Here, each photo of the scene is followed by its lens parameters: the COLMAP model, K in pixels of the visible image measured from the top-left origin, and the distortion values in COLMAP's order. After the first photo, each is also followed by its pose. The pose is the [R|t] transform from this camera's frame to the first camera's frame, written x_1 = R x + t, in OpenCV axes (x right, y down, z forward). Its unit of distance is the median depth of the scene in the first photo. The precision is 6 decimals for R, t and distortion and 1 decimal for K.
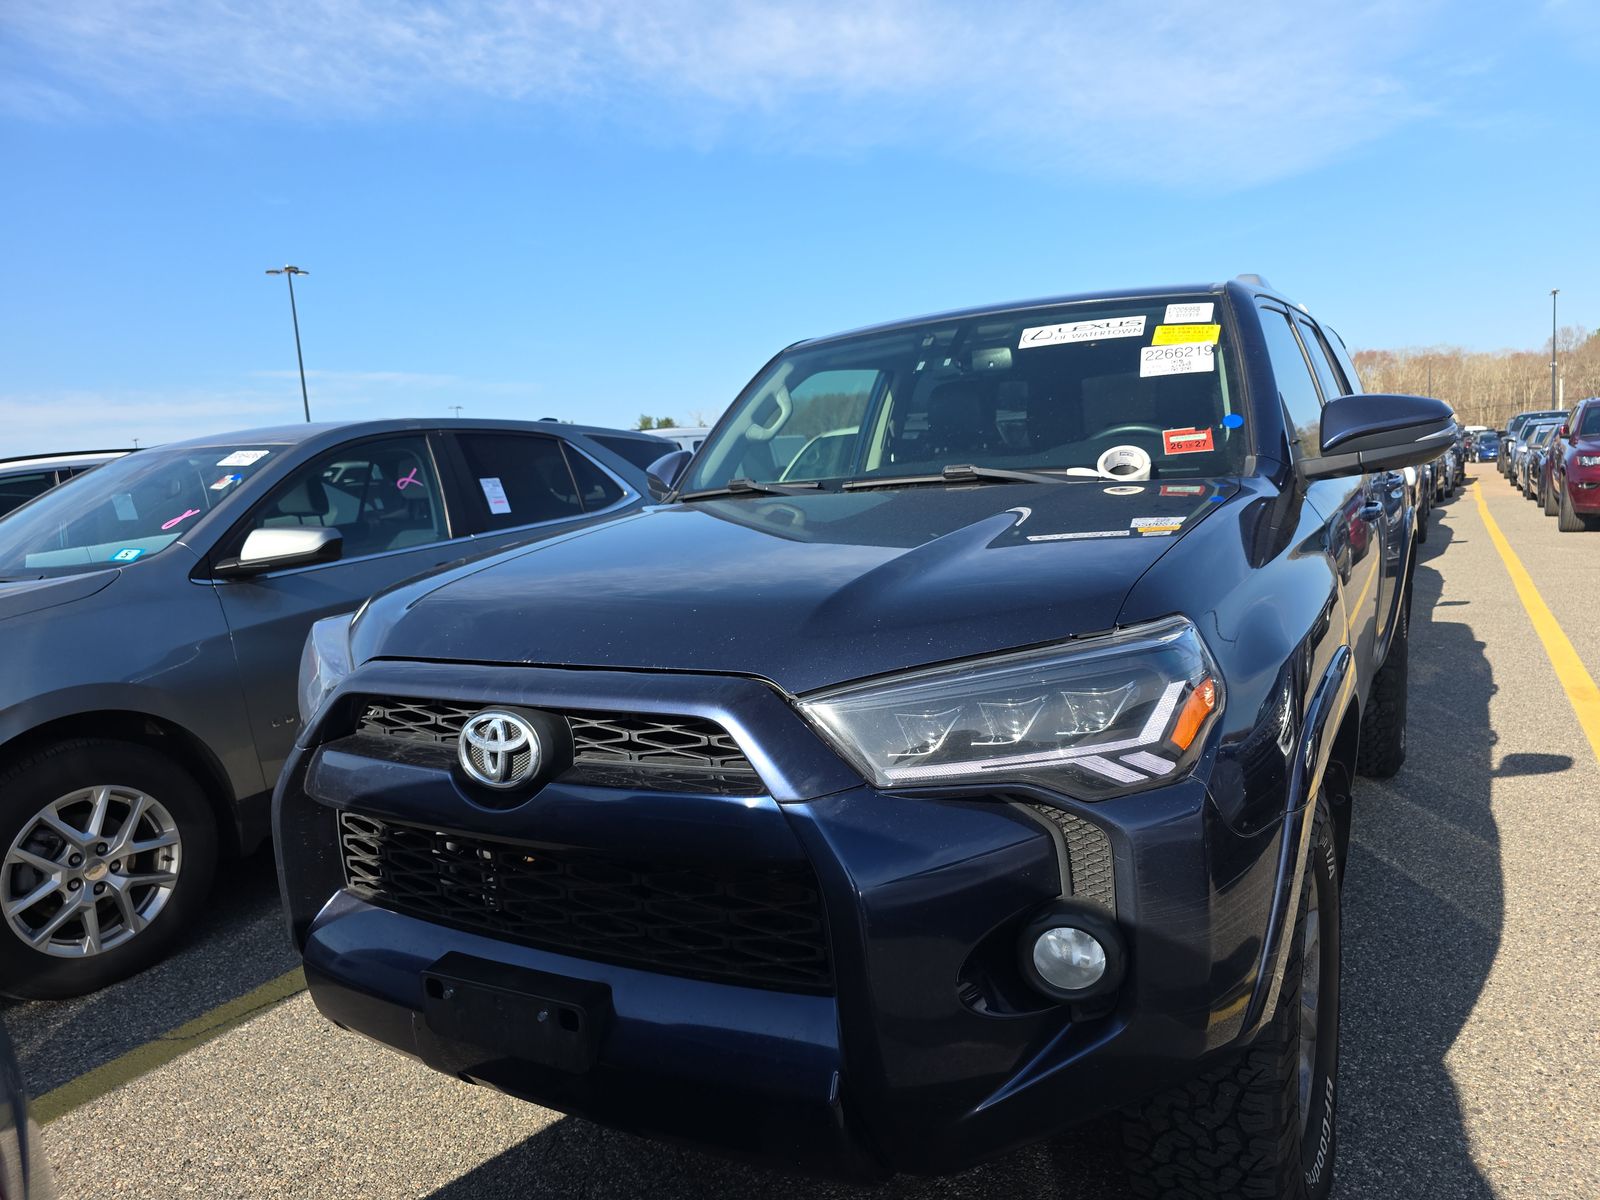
lens RADIAL K [[1061.7, 0, 809.3], [0, 1061.7, 603.1], [0, 0, 1]] dist [0.026425, -0.019039]
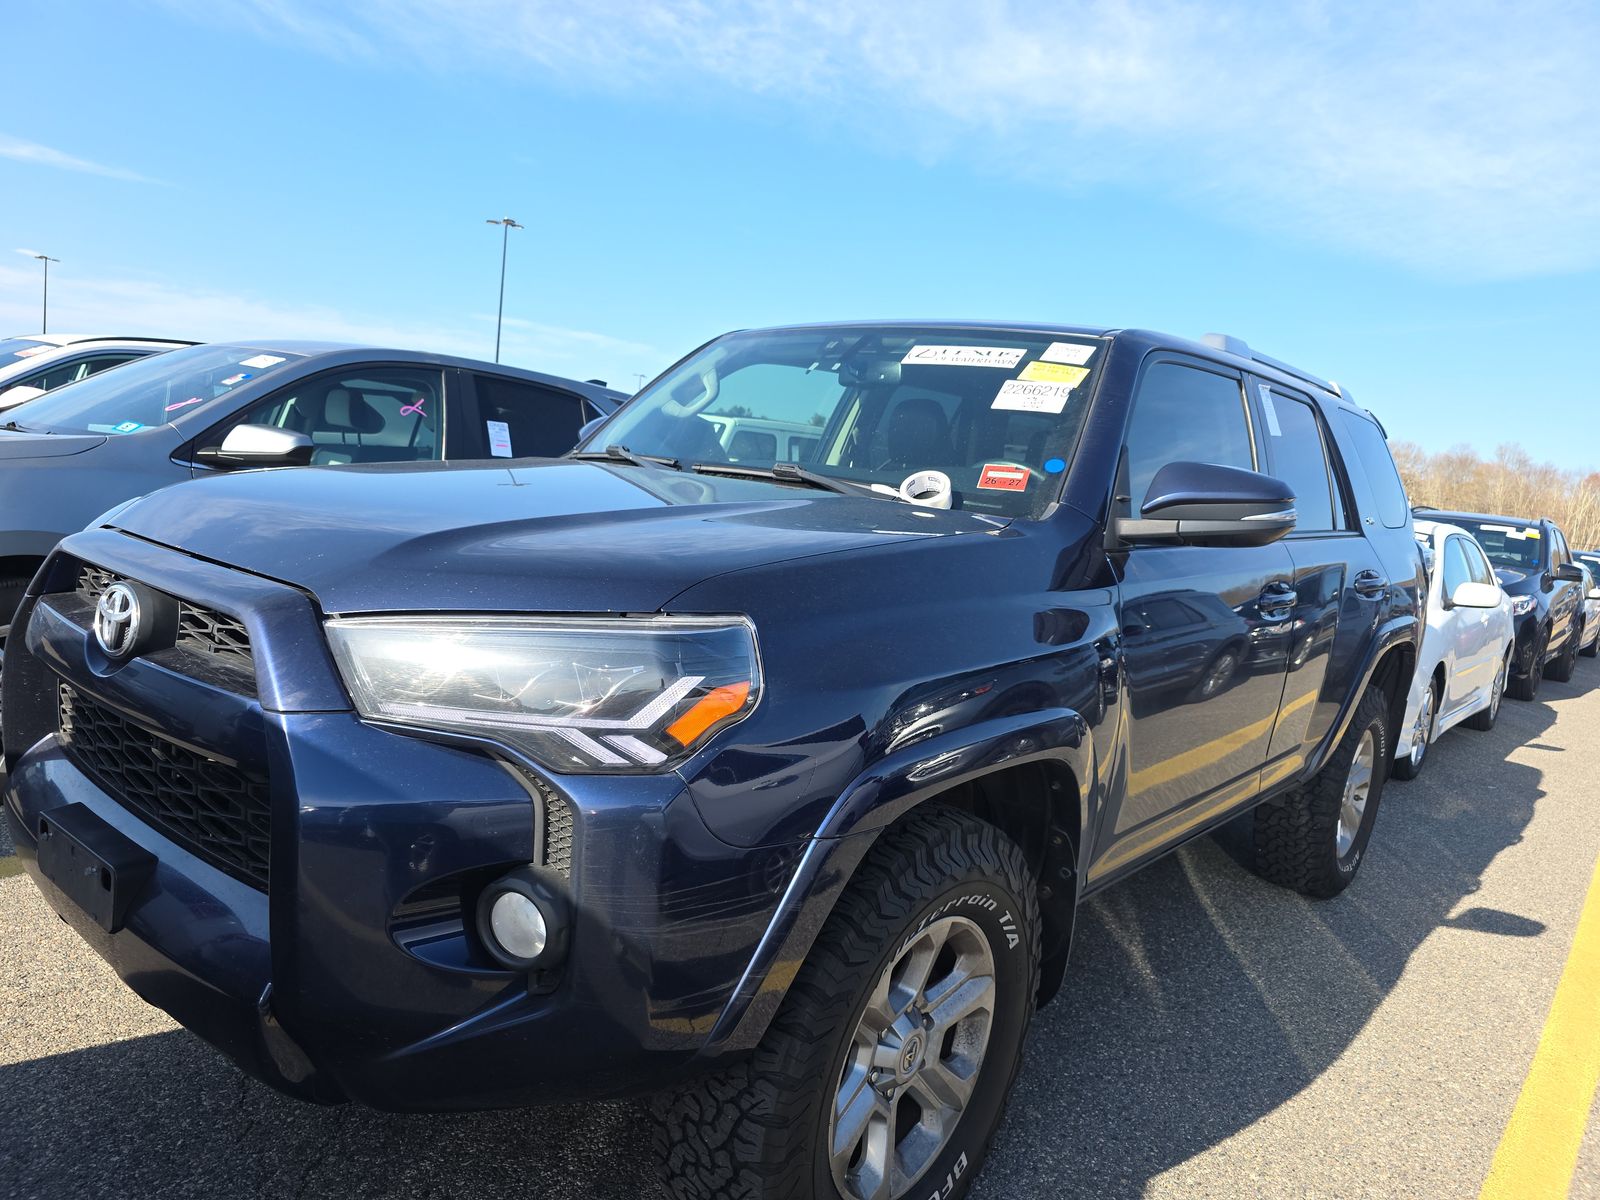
lens RADIAL K [[1061.7, 0, 805.3], [0, 1061.7, 593.8], [0, 0, 1]] dist [0.026425, -0.019039]
pose [[0.970518, 0.190176, -0.148082, 0.248905], [-0.192818, 0.981228, -0.003559, -0.007832], [0.144626, 0.032007, 0.988969, 0.017520]]
